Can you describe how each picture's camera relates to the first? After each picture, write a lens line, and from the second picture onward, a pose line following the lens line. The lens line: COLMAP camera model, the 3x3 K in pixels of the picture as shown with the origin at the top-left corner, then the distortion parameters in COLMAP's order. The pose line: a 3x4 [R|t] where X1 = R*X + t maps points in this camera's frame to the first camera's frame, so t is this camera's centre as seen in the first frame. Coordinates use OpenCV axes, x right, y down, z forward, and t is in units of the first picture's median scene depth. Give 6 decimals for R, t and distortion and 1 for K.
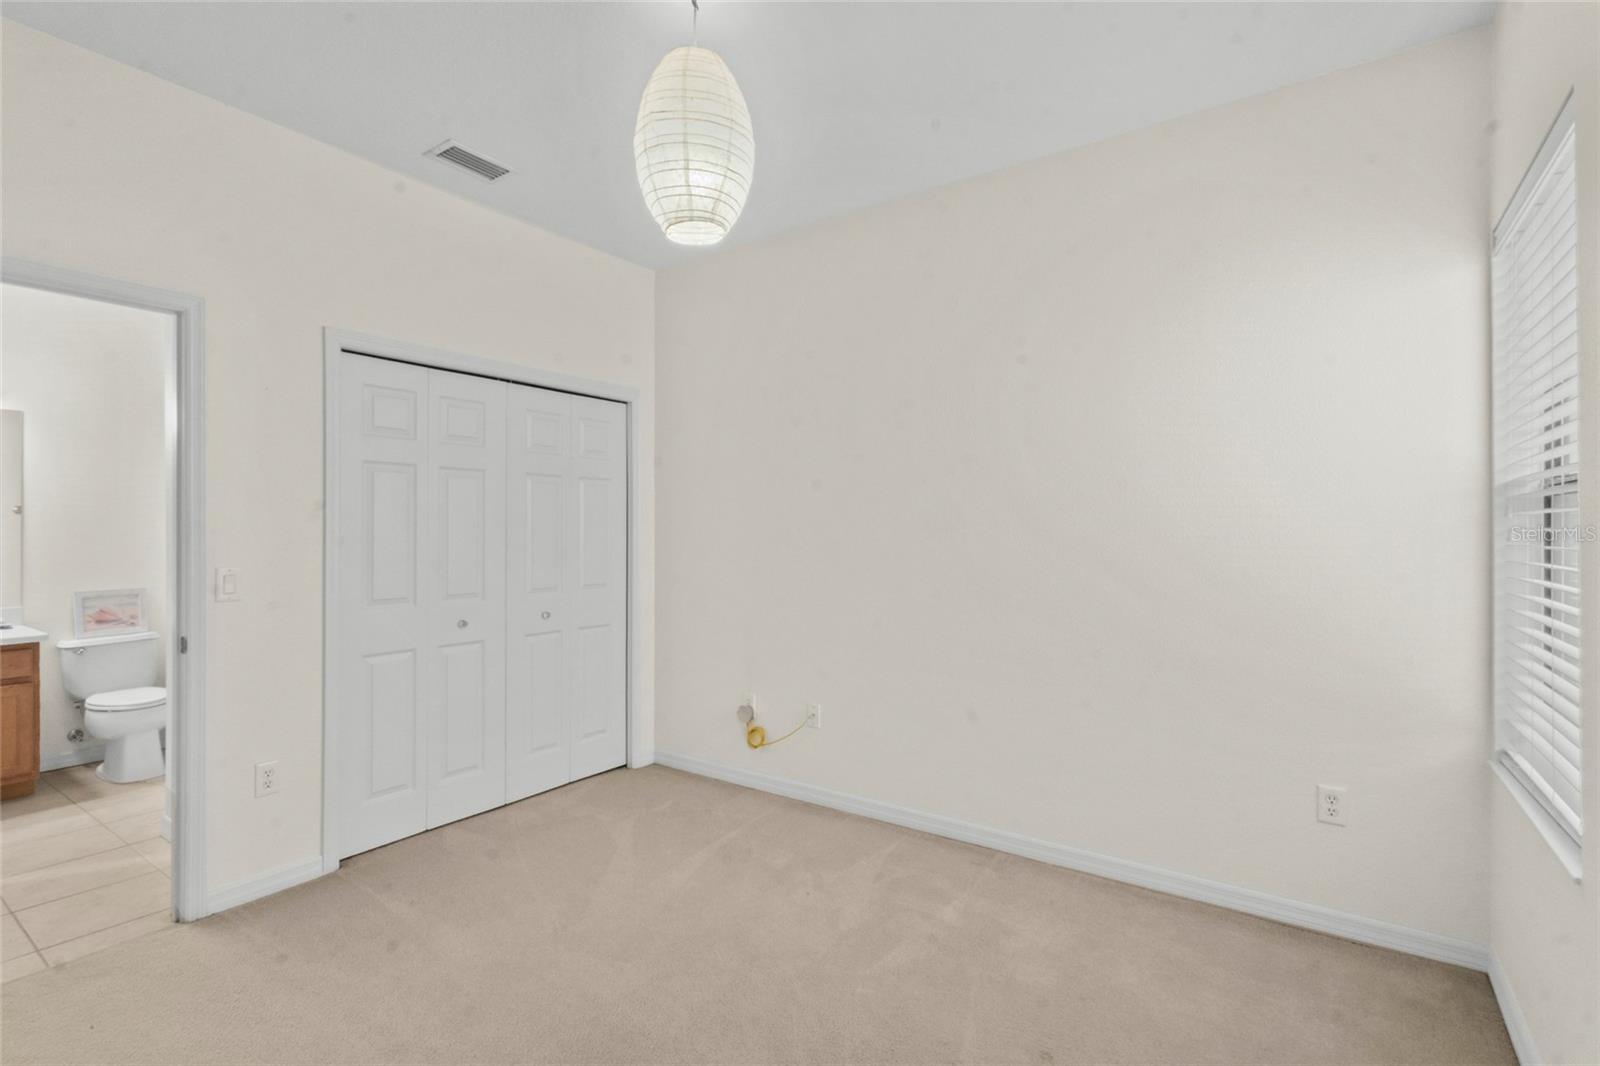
lens RADIAL K [[738.1, 0, 803.2], [0, 738.1, 531.0], [0, 0, 1]] dist [0.002373, 0.000250]
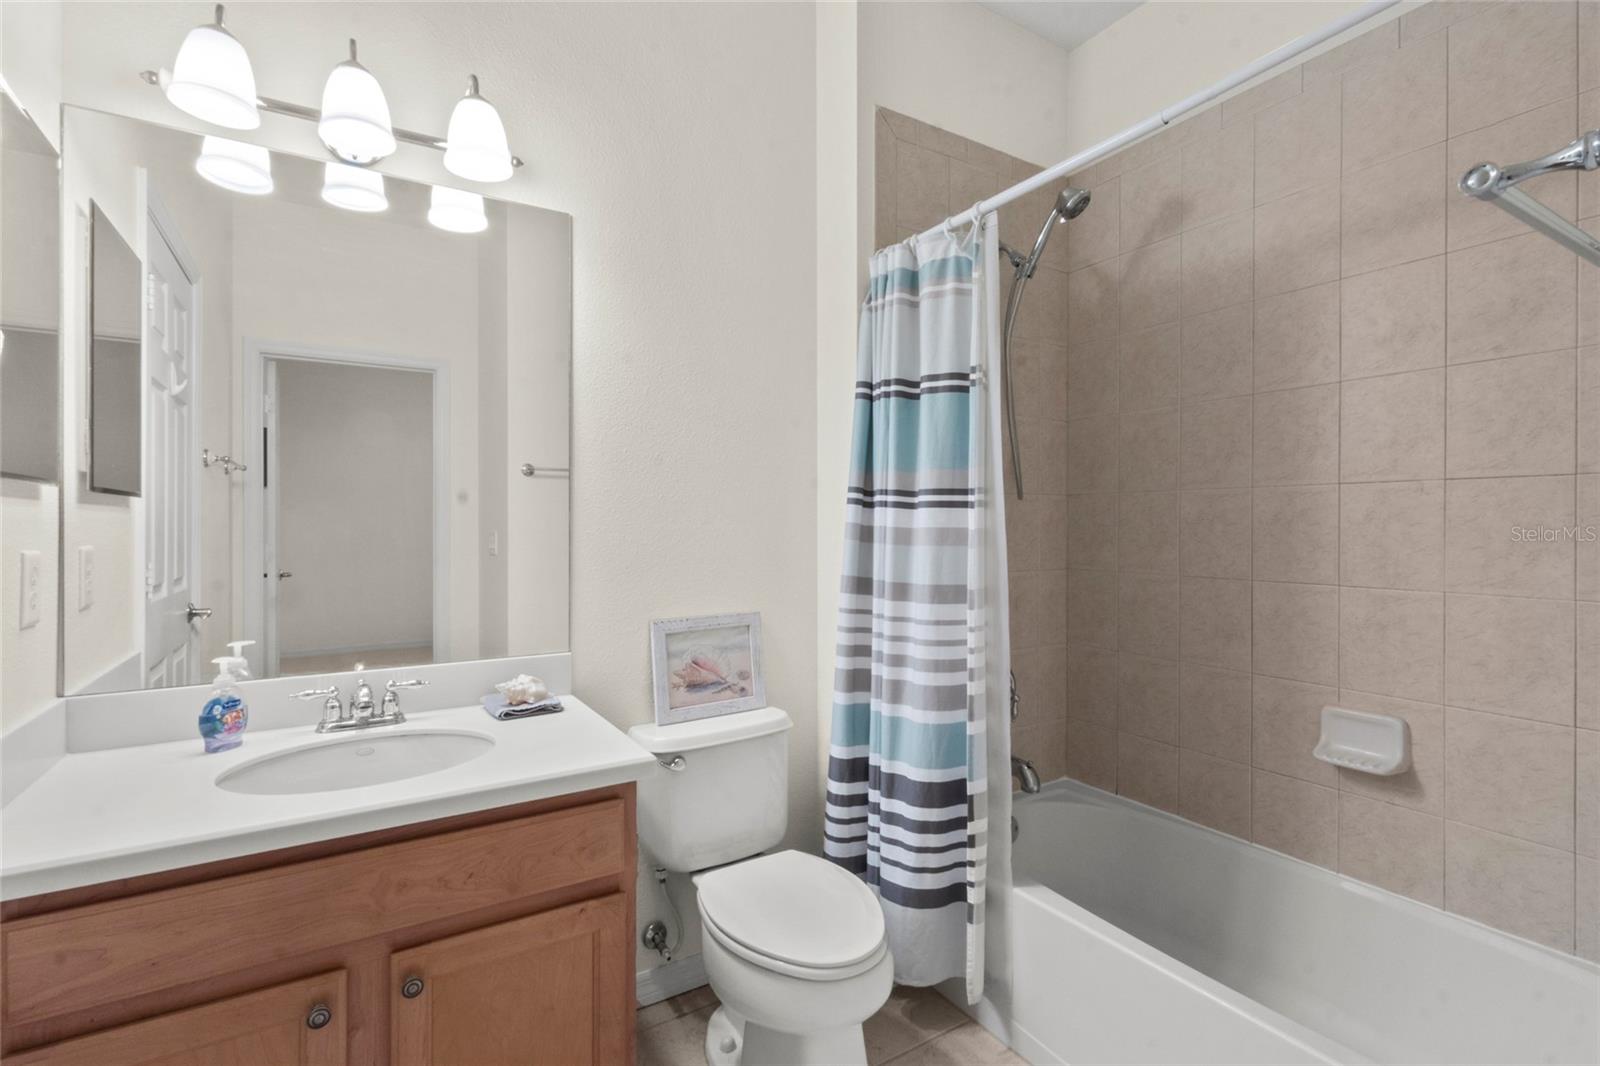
lens RADIAL K [[738.1, 0, 796.7], [0, 738.1, 528.9], [0, 0, 1]] dist [0.002373, 0.000250]
pose [[0.916451, 0.011404, -0.399985, -0.710787], [-0.004803, 0.999835, 0.017502, 0.017728], [0.400118, -0.014118, 0.916355, 0.610217]]
